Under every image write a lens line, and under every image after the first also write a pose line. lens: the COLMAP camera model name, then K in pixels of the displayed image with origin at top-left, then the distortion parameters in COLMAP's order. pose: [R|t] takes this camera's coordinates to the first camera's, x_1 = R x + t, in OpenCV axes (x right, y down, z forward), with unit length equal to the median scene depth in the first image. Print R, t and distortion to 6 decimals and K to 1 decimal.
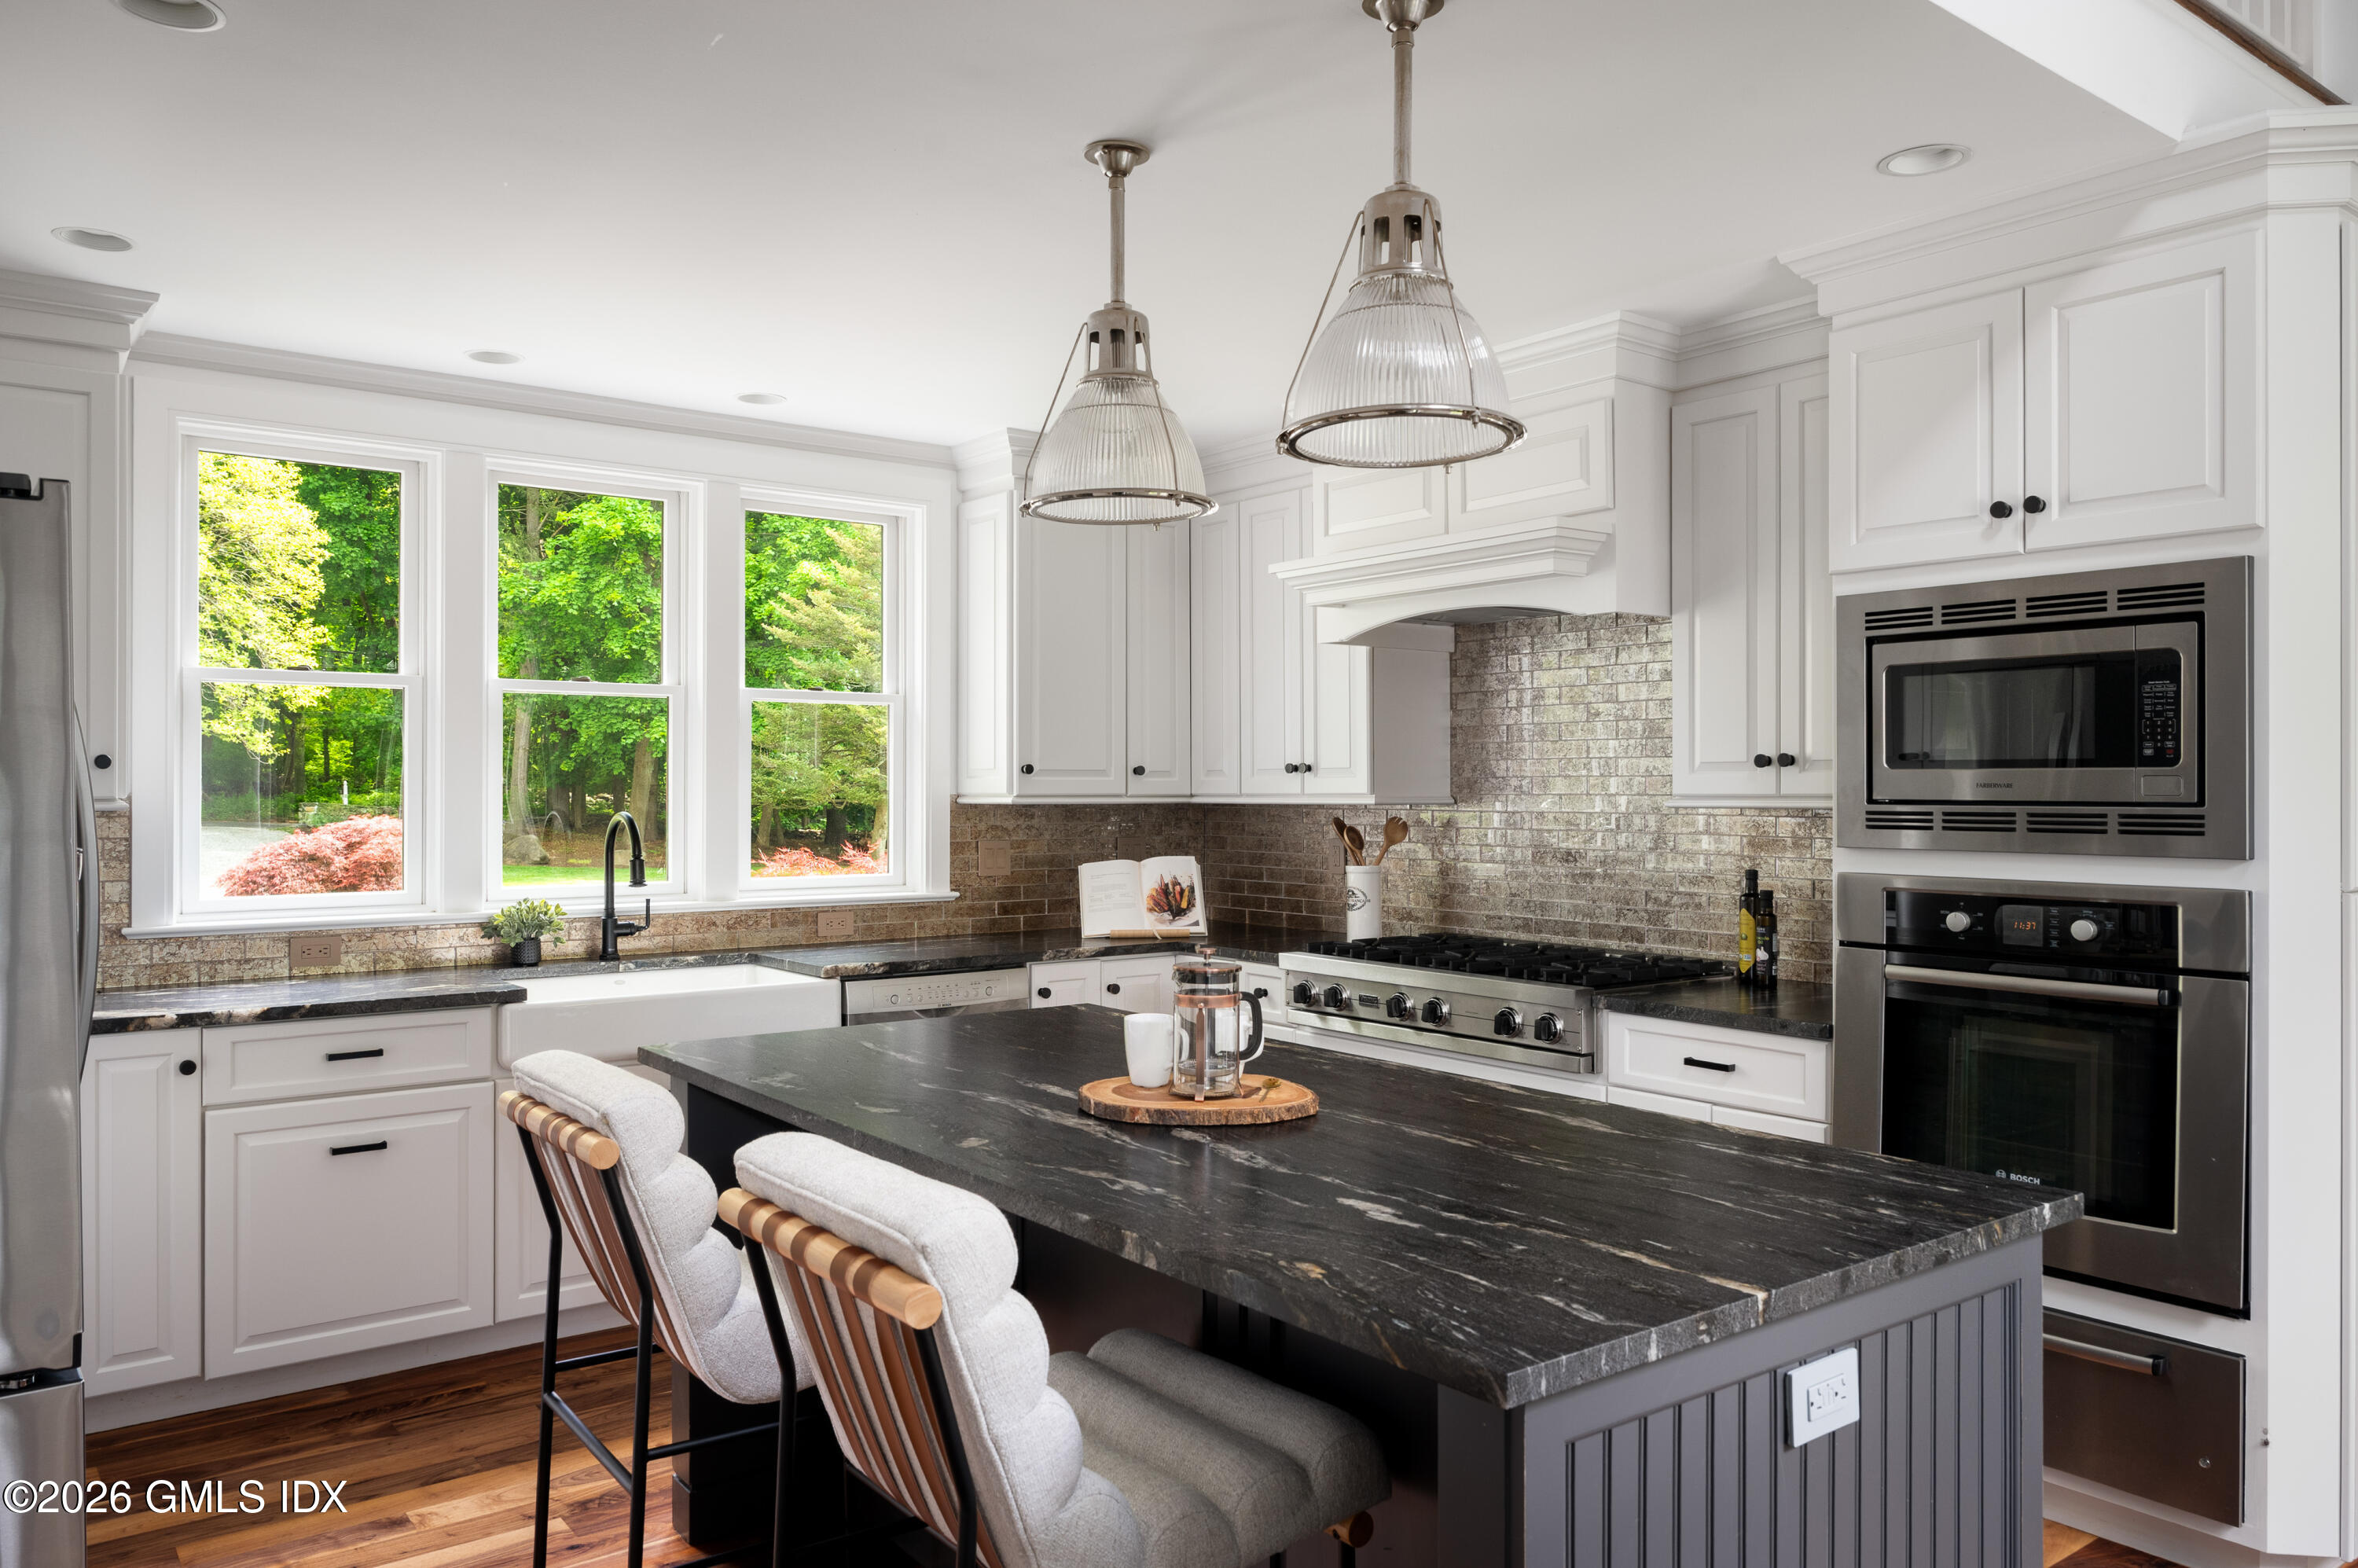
lens RADIAL K [[1617.0, 0, 1176.2], [0, 1617.0, 787.8], [0, 0, 1]] dist [-0.007130, -0.001399]
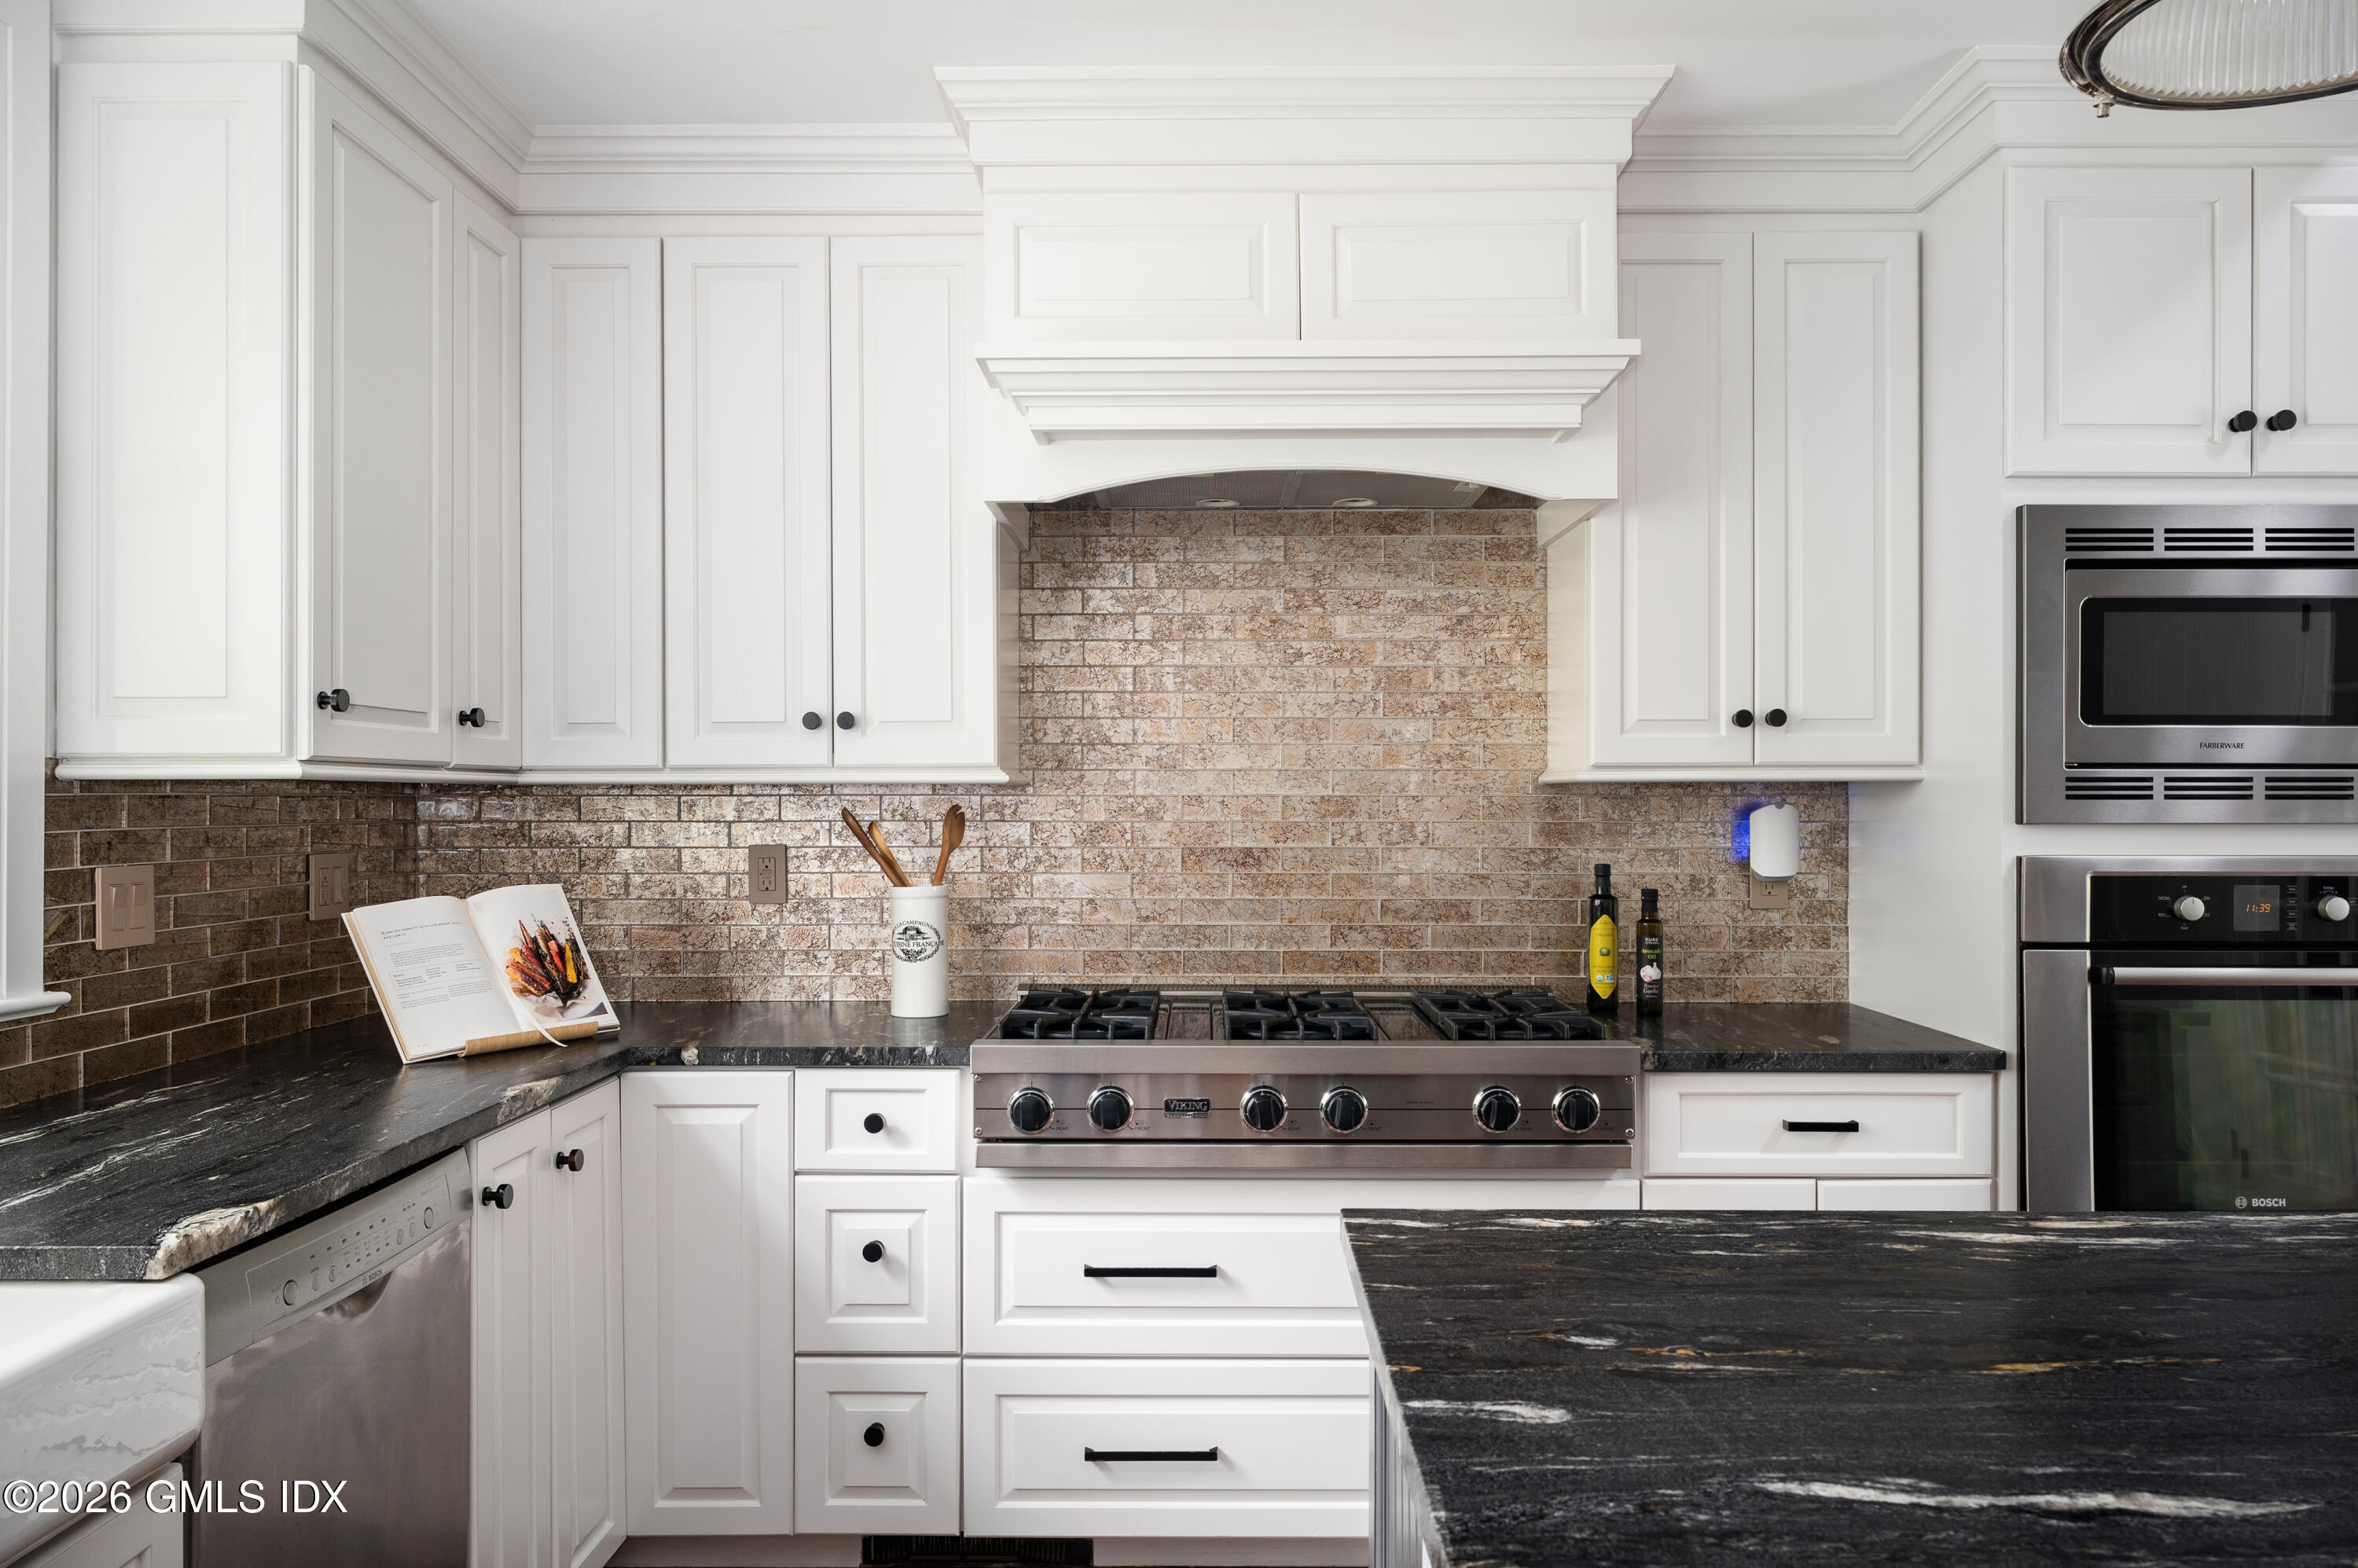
lens RADIAL K [[1617.0, 0, 1181.0], [0, 1617.0, 782.2], [0, 0, 1]] dist [-0.007130, -0.001399]
pose [[0.616479, 0.008249, 0.787328, -0.312119], [0.000981, 0.999936, -0.011245, 0.017046], [-0.787371, 0.007705, 0.616431, 0.569608]]
